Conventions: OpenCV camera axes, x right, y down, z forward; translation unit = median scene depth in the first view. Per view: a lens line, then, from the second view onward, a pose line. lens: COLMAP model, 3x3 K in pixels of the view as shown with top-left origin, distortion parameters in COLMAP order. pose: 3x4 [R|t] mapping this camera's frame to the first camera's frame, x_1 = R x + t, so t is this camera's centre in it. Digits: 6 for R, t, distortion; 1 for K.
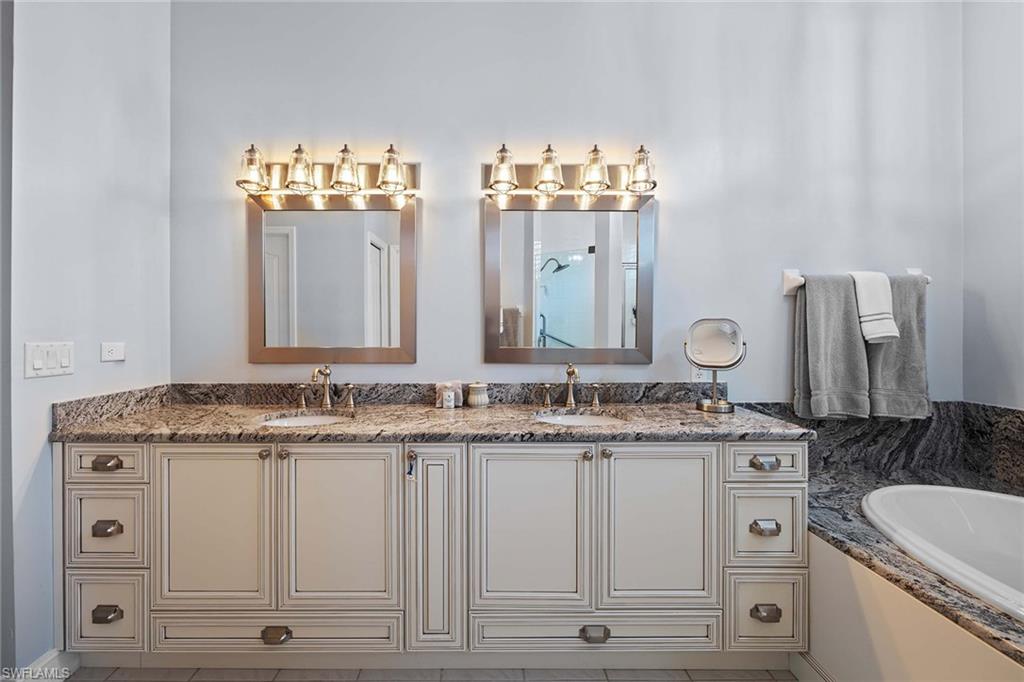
lens RADIAL K [[425.0, 0, 510.7], [0, 425.0, 333.1], [0, 0, 1]] dist [-0.000964, 0.000079]
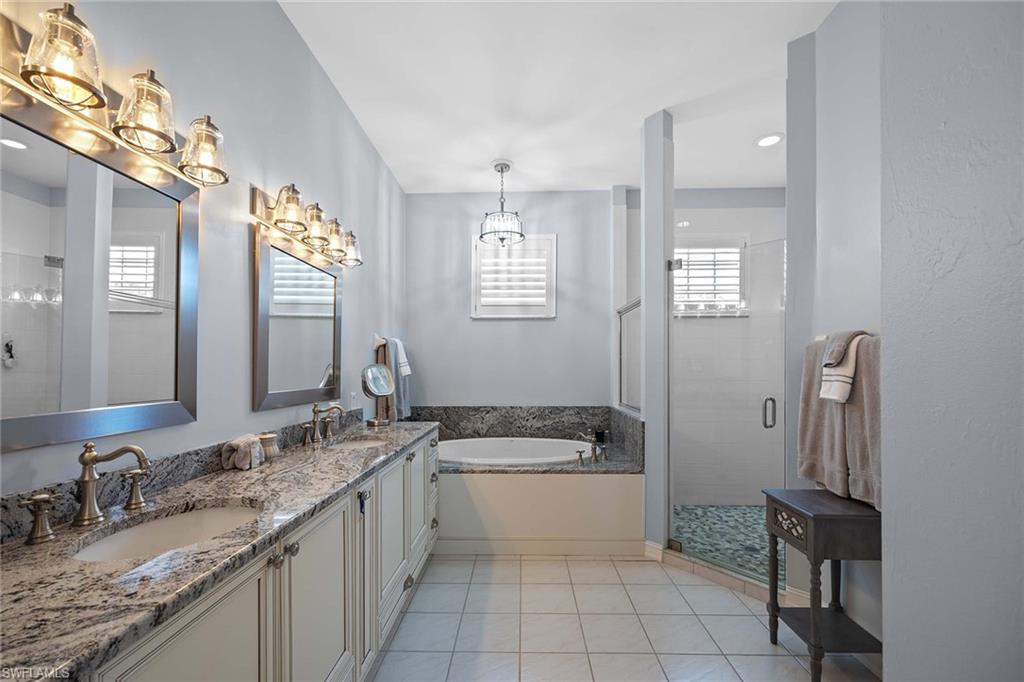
lens RADIAL K [[414.7, 0, 508.2], [0, 414.7, 367.8], [0, 0, 1]] dist [-0.000791, -0.000569]
pose [[0.037056, 0.003496, 0.999307, -0.920597], [0.007817, 0.999962, -0.003788, -0.012145], [-0.999283, 0.007952, 0.037028, 0.457656]]
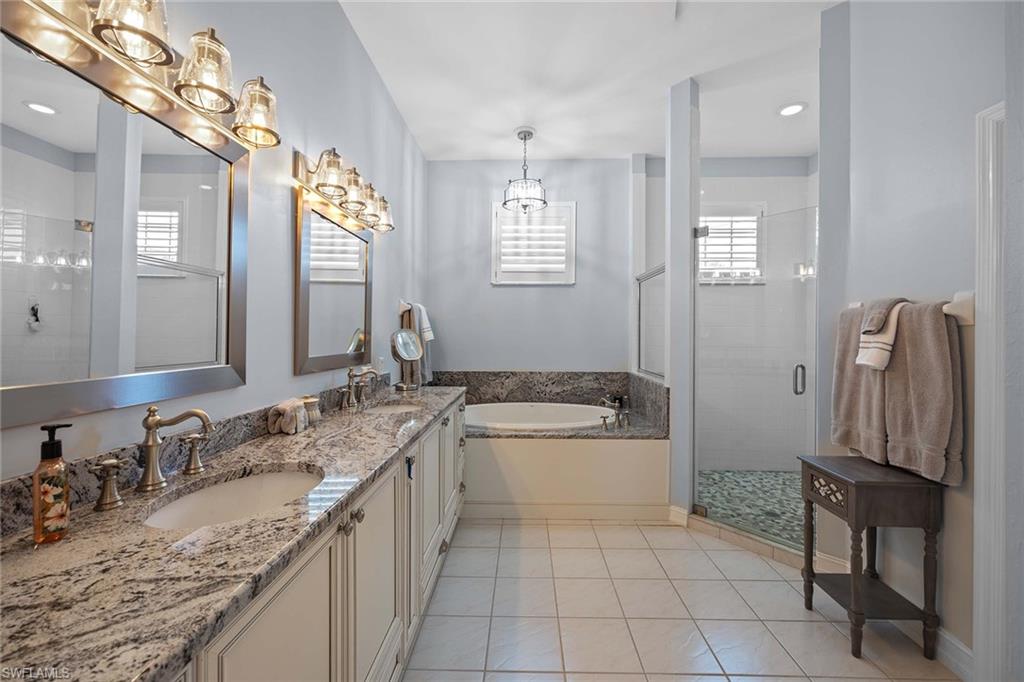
lens RADIAL K [[406.5, 0, 511.9], [0, 406.5, 334.8], [0, 0, 1]] dist [-0.001528, -0.000095]
pose [[0.035445, 0.001812, 0.999370, -0.905031], [0.002774, 0.999994, -0.001912, -0.010661], [-0.999368, 0.002840, 0.035440, 0.541373]]
